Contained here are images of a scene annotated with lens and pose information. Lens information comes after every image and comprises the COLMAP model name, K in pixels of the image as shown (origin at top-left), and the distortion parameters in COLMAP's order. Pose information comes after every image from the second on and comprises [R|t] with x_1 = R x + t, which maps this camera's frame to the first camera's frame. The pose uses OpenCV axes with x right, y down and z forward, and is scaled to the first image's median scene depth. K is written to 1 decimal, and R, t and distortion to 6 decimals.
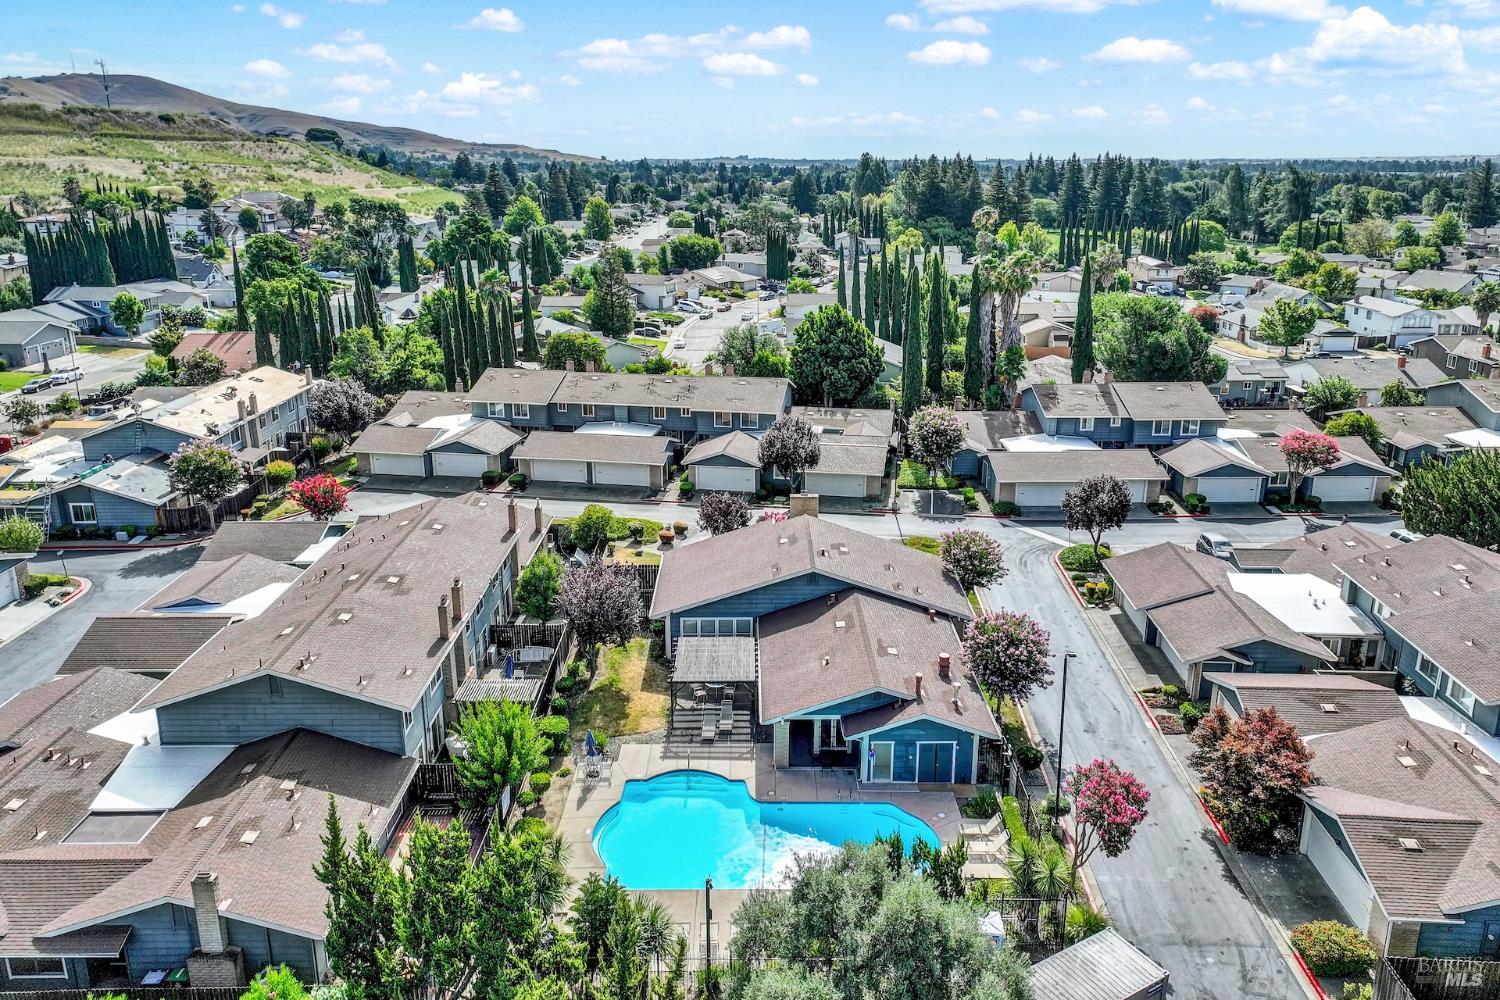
lens RADIAL K [[1070.3, 0, 754.5], [0, 1070.3, 431.9], [0, 0, 1]] dist [0.004455, 0.009907]
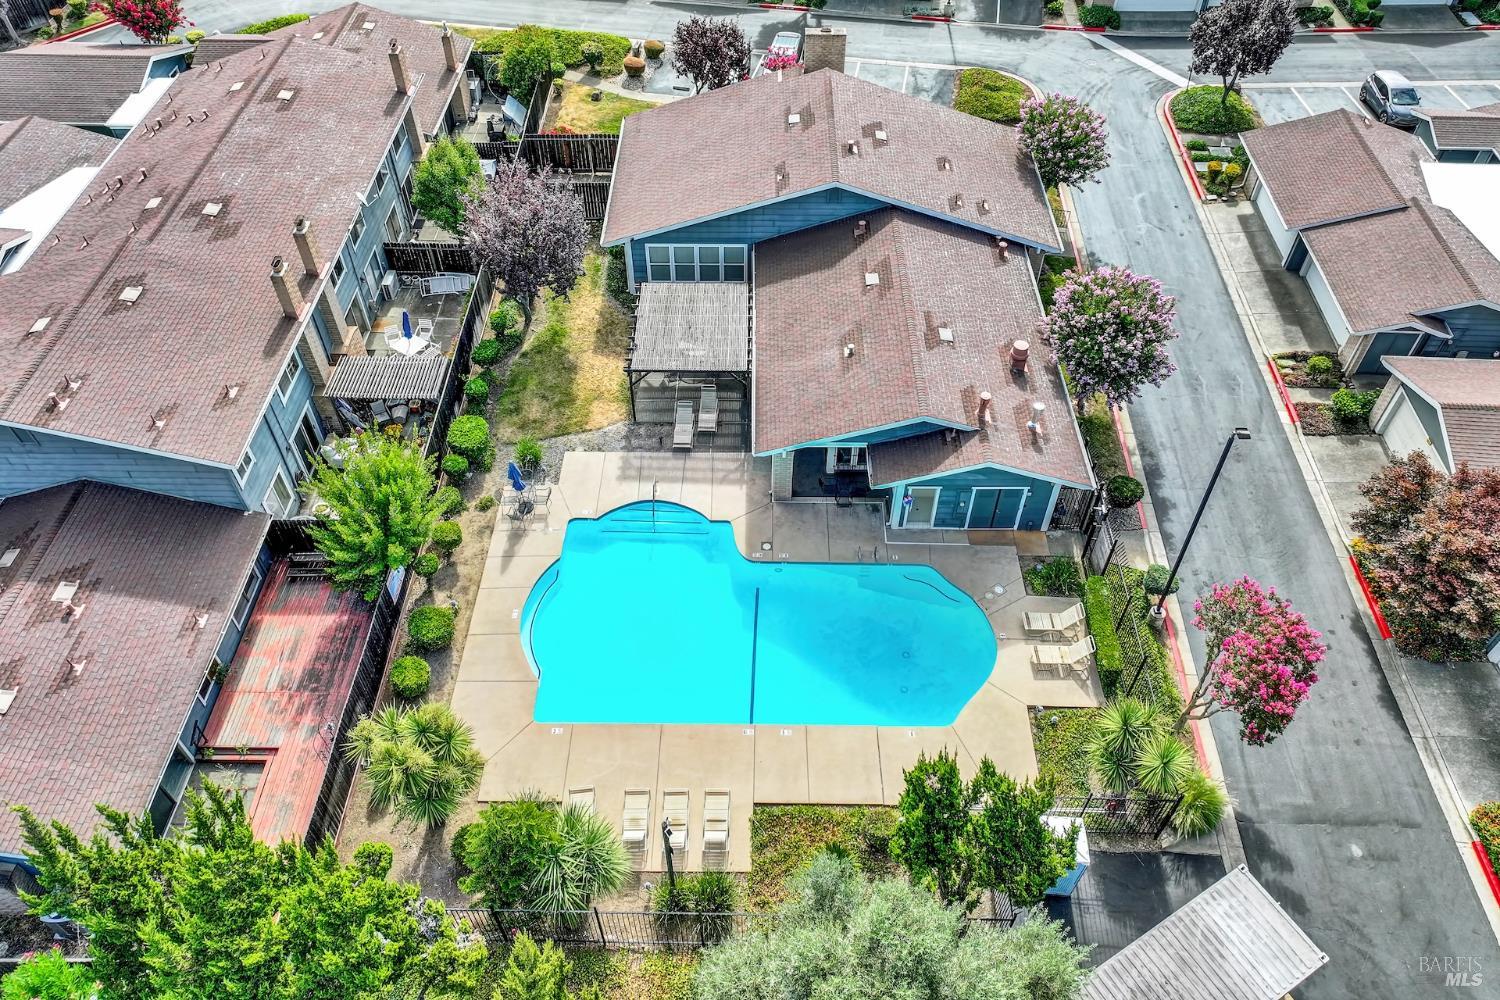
lens RADIAL K [[1070.3, 0, 754.5], [0, 1070.3, 431.9], [0, 0, 1]] dist [0.004455, 0.009907]
pose [[0.999928, 0.011231, -0.004241, 0.008234], [-0.007491, 0.859774, 0.510620, -0.088350], [0.009381, -0.510551, 0.859796, 0.351813]]
